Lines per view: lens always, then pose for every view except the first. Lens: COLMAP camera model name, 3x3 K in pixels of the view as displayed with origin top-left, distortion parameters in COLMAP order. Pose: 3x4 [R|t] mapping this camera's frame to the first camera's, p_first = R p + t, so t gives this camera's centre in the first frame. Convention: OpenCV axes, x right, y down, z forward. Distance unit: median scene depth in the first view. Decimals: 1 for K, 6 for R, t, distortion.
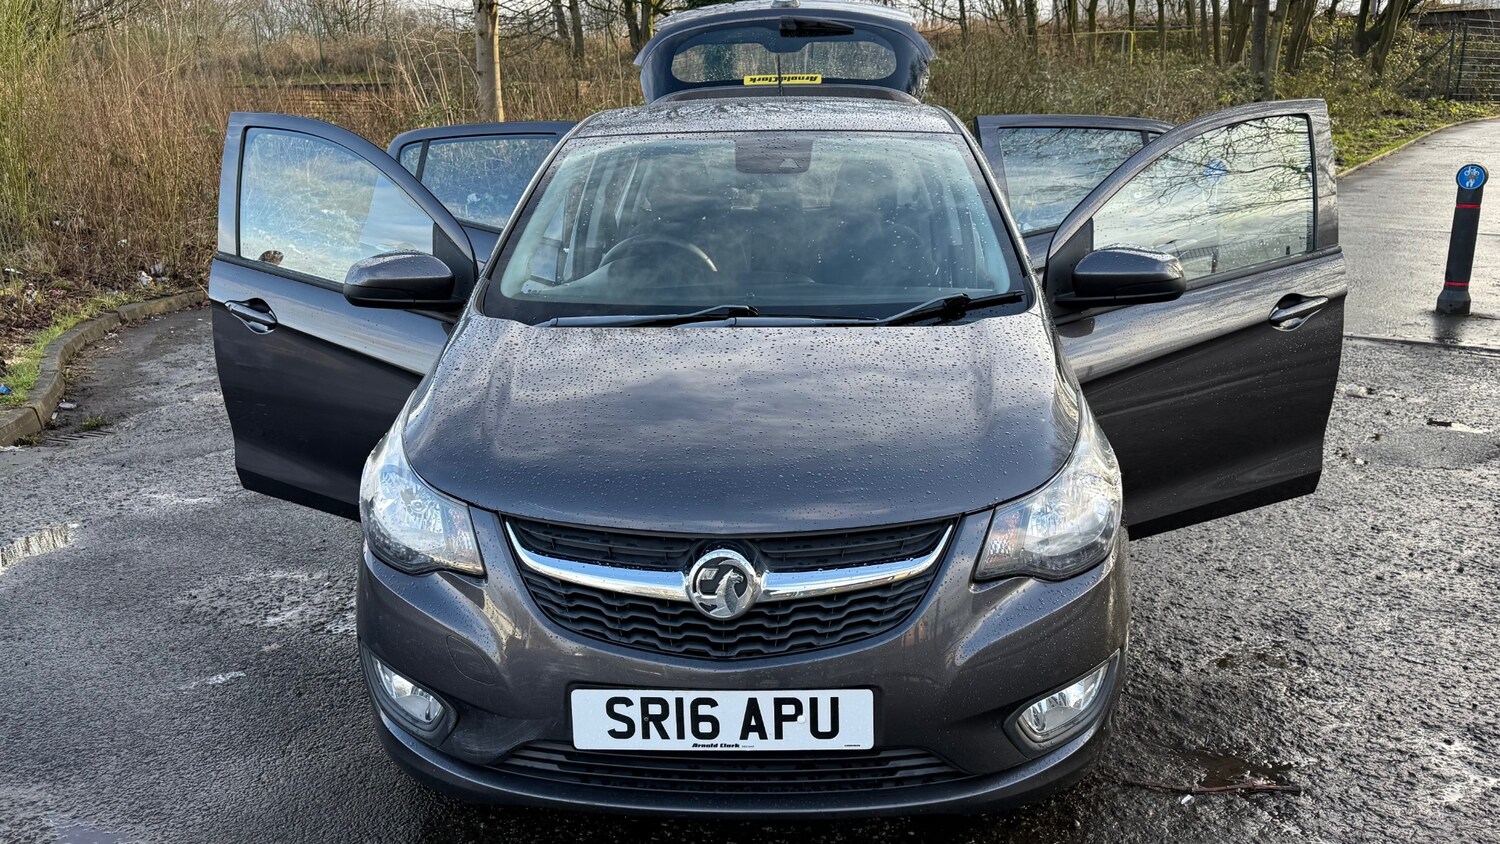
lens RADIAL K [[1260.7, 0, 760.3], [0, 1260.7, 416.7], [0, 0, 1]] dist [0.116433, -0.199846]
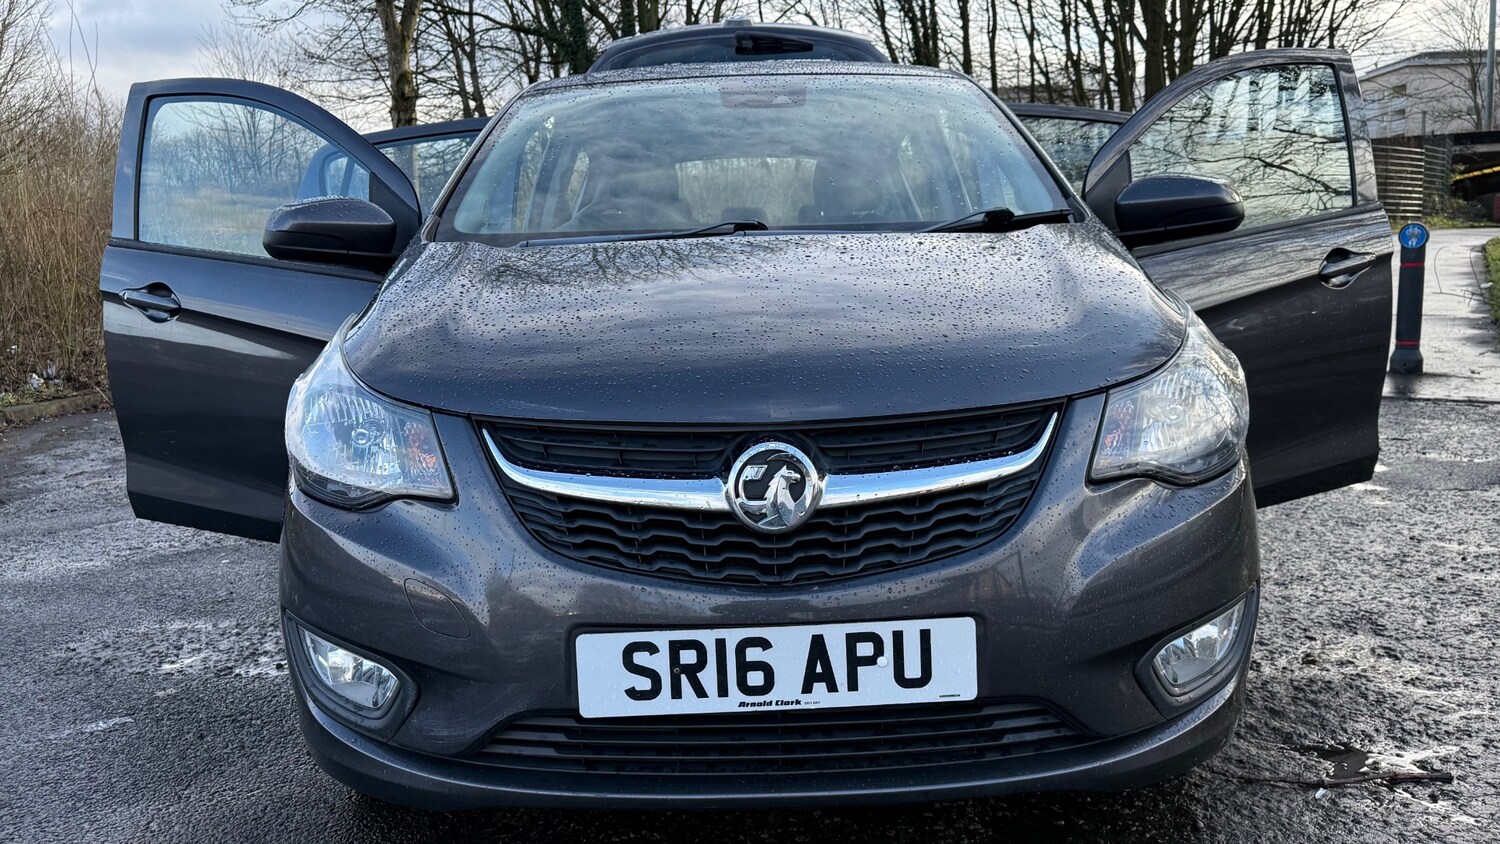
lens RADIAL K [[1247.2, 0, 750.0], [0, 1247.2, 422.0], [0, 0, 1]] dist [0.092961, -0.134732]
pose [[0.997657, -0.025404, 0.063523, -0.087398], [0.032491, 0.993045, -0.113160, 0.172327], [-0.060206, 0.114959, 0.991544, 0.237603]]
